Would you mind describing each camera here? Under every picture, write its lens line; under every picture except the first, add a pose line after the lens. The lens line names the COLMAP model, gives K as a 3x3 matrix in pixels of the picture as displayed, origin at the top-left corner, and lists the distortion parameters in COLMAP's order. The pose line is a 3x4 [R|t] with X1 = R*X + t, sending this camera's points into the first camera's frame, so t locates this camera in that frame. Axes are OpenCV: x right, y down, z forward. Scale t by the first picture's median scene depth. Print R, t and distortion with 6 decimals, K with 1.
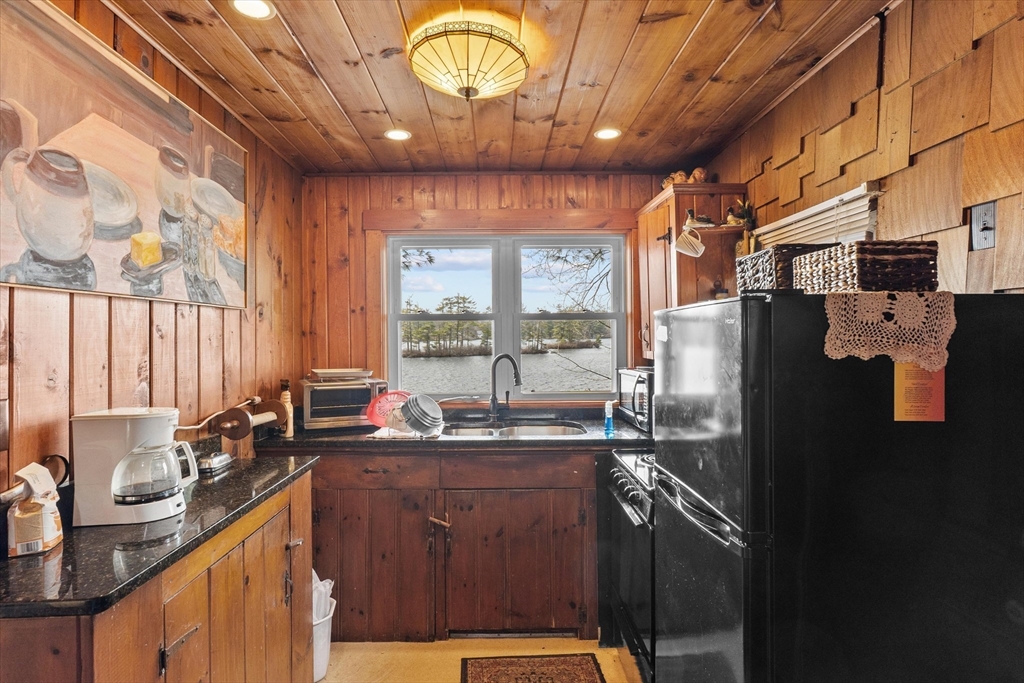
lens RADIAL K [[512.8, 0, 498.1], [0, 512.8, 333.0], [0, 0, 1]] dist [0.000179, -0.000054]
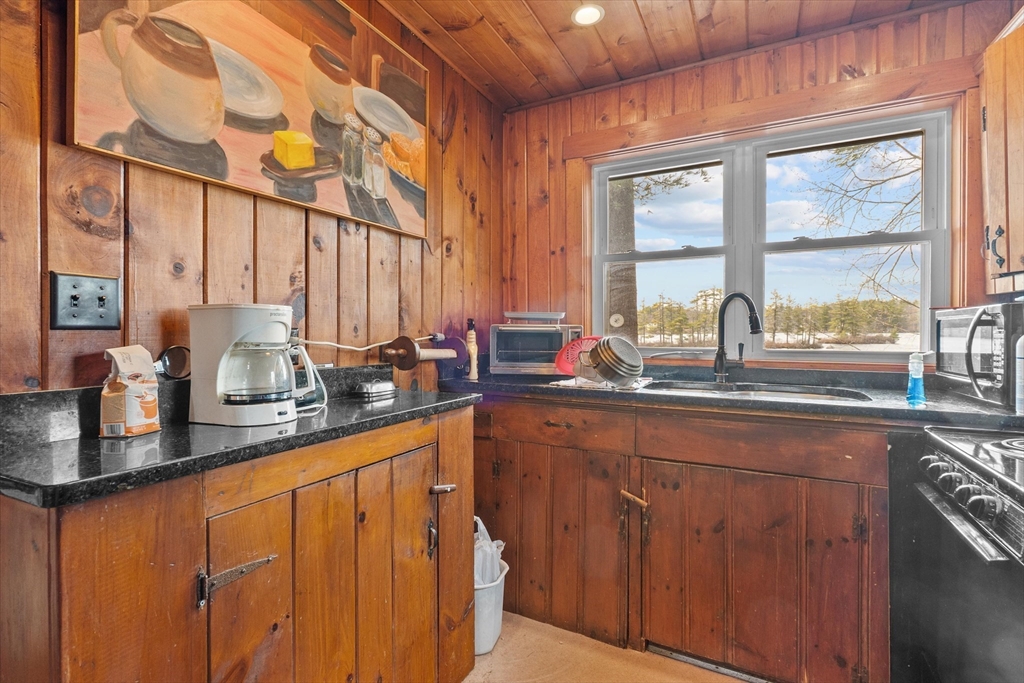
lens RADIAL K [[479.6, 0, 505.4], [0, 479.6, 331.6], [0, 0, 1]] dist [0.000688, 0.000023]
pose [[0.883141, 0.009287, -0.469015, 0.051526], [-0.003603, 0.999909, 0.013016, 0.107562], [0.469093, -0.009805, 0.883094, 0.269387]]
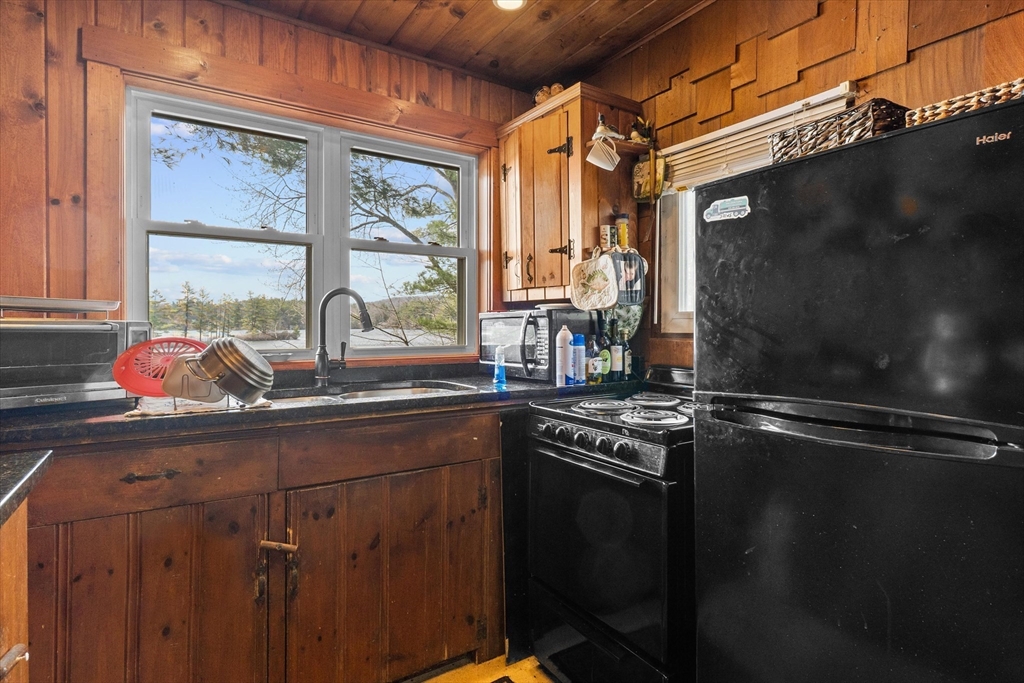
lens RADIAL K [[523.9, 0, 496.5], [0, 523.9, 323.8], [0, 0, 1]] dist [-0.000283, 0.000452]
pose [[0.847208, 0.010759, 0.531152, -0.225390], [-0.009814, 0.999941, -0.004600, 0.108655], [-0.531171, -0.001316, 0.847264, 0.343616]]
